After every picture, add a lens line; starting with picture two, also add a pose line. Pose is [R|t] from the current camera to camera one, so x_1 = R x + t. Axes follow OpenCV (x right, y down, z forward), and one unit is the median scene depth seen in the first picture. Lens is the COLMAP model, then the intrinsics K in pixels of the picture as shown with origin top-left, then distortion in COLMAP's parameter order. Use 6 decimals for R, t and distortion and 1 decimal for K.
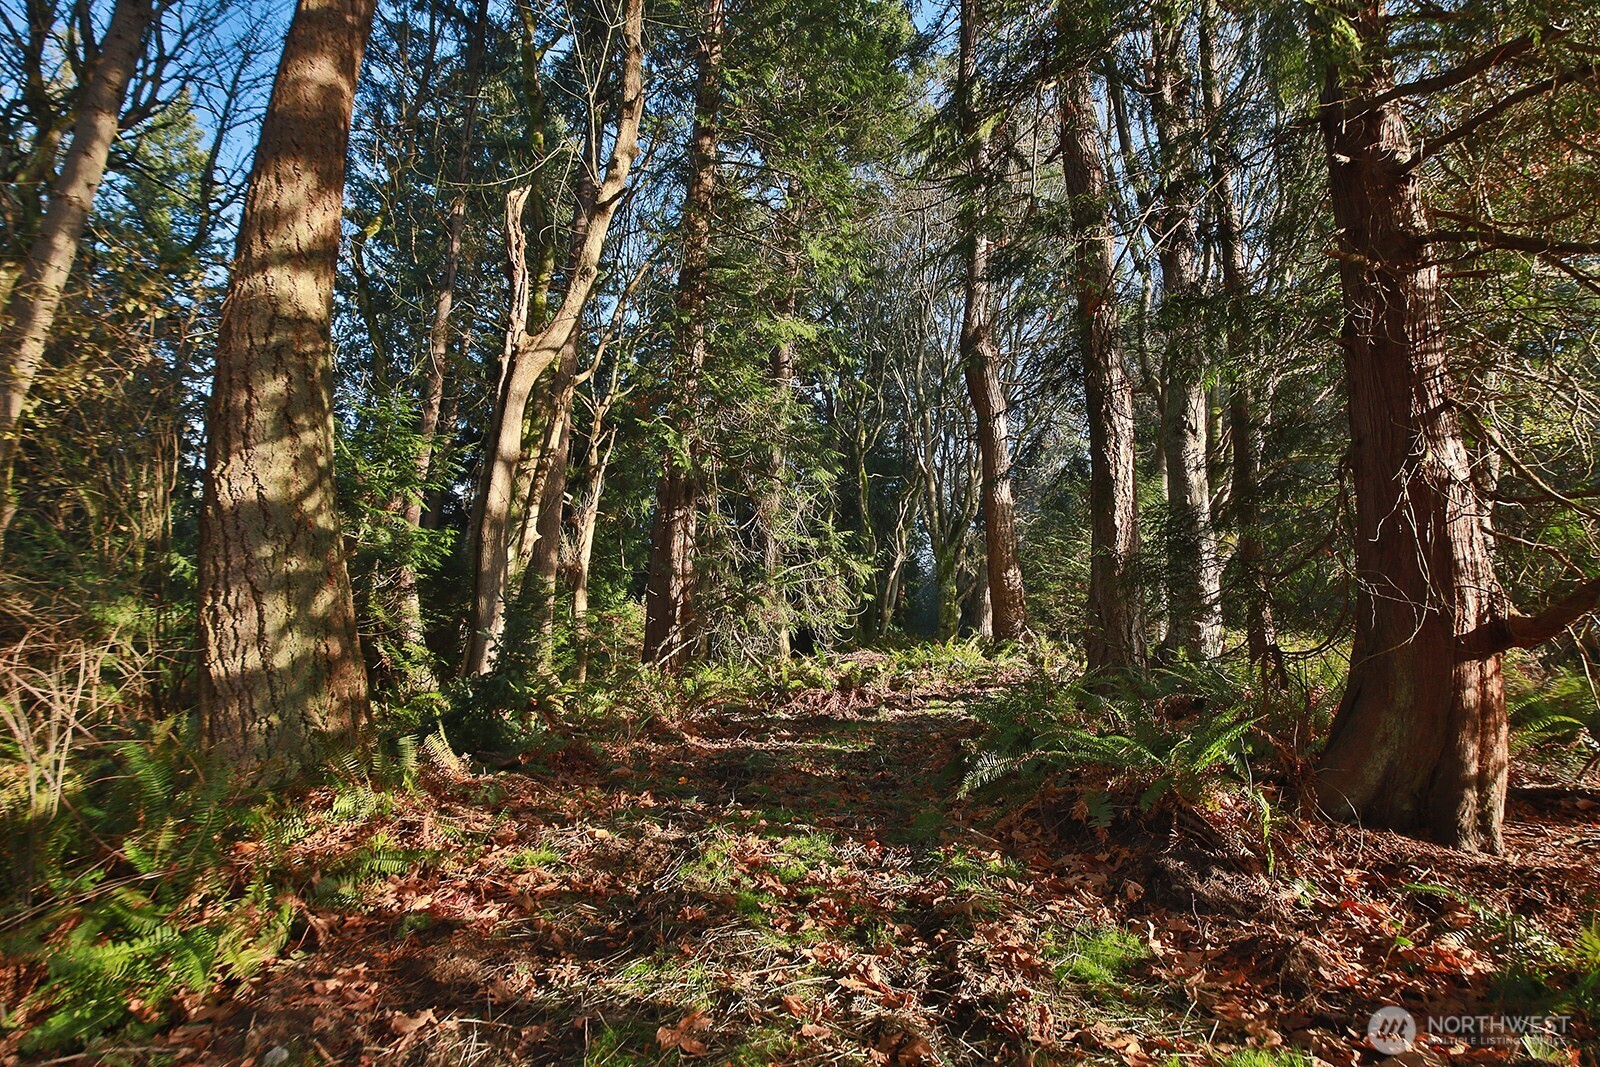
lens RADIAL K [[834.3, 0, 799.4], [0, 834.3, 535.1], [0, 0, 1]] dist [0.004492, 0.000206]
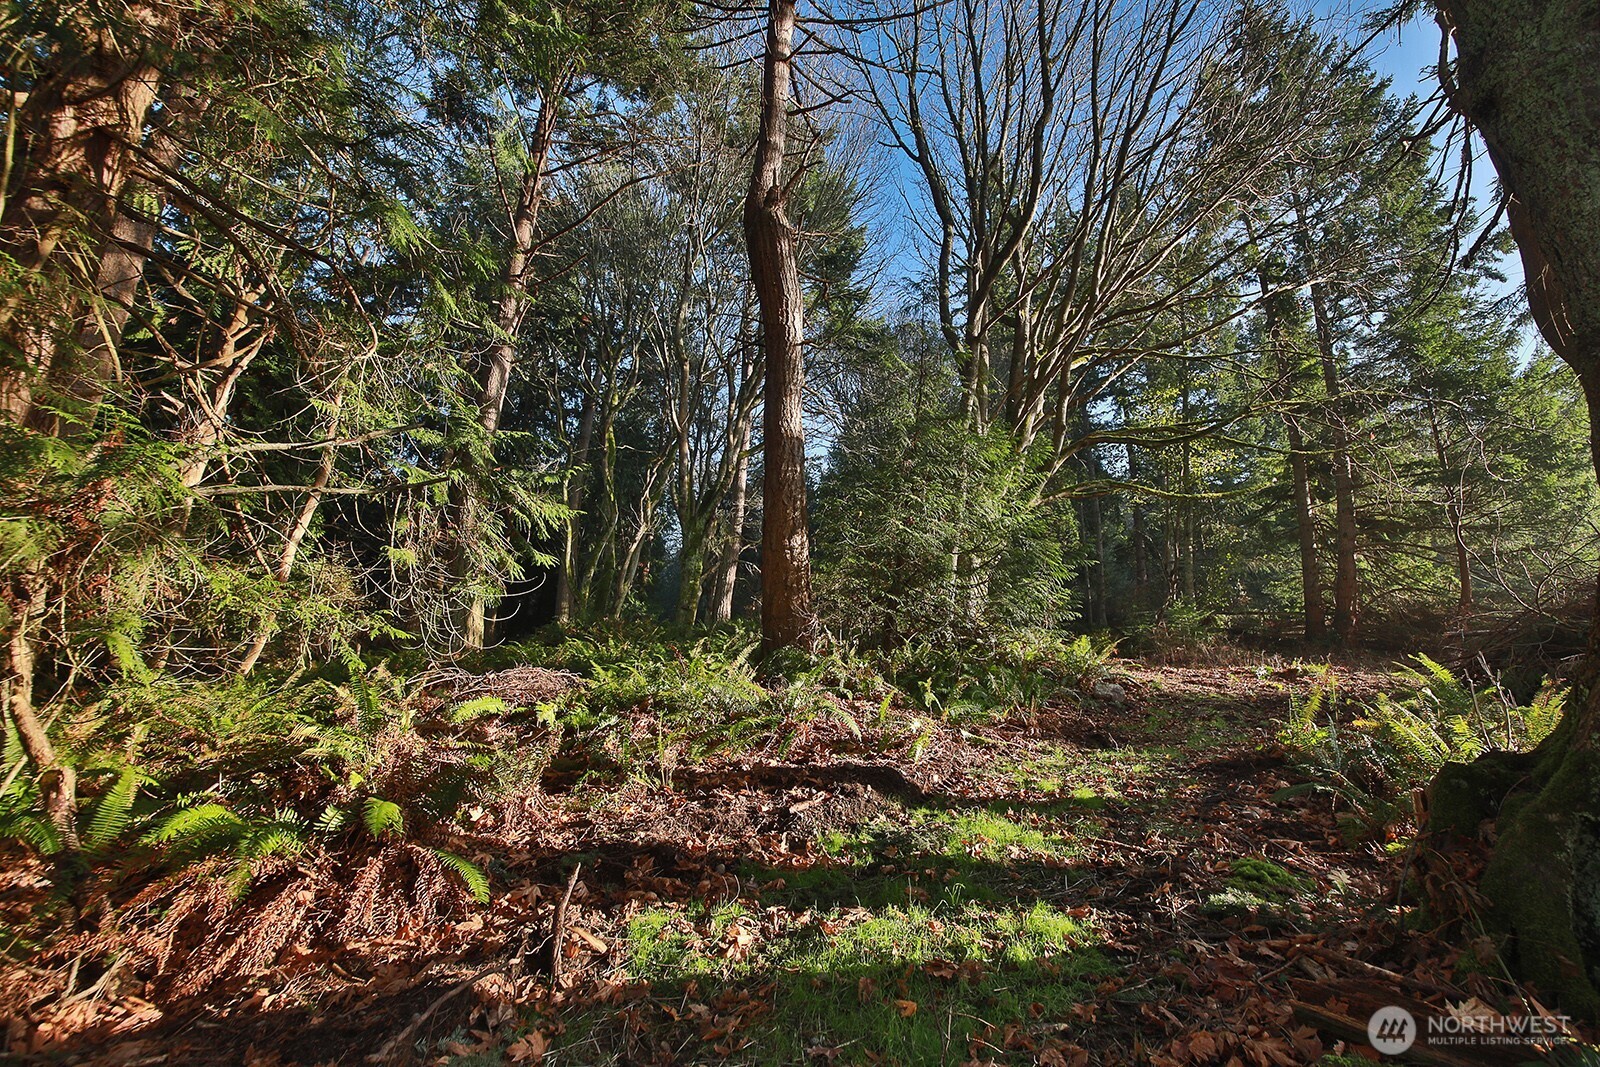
lens RADIAL K [[671.2, 0, 801.5], [0, 671.2, 533.3], [0, 0, 1]] dist [-0.012024, -0.000610]
pose [[0.940156, 0.076088, 0.332141, 0.082849], [-0.079650, 0.996819, -0.002900, 0.041693], [-0.331305, -0.023729, 0.943225, 0.512668]]
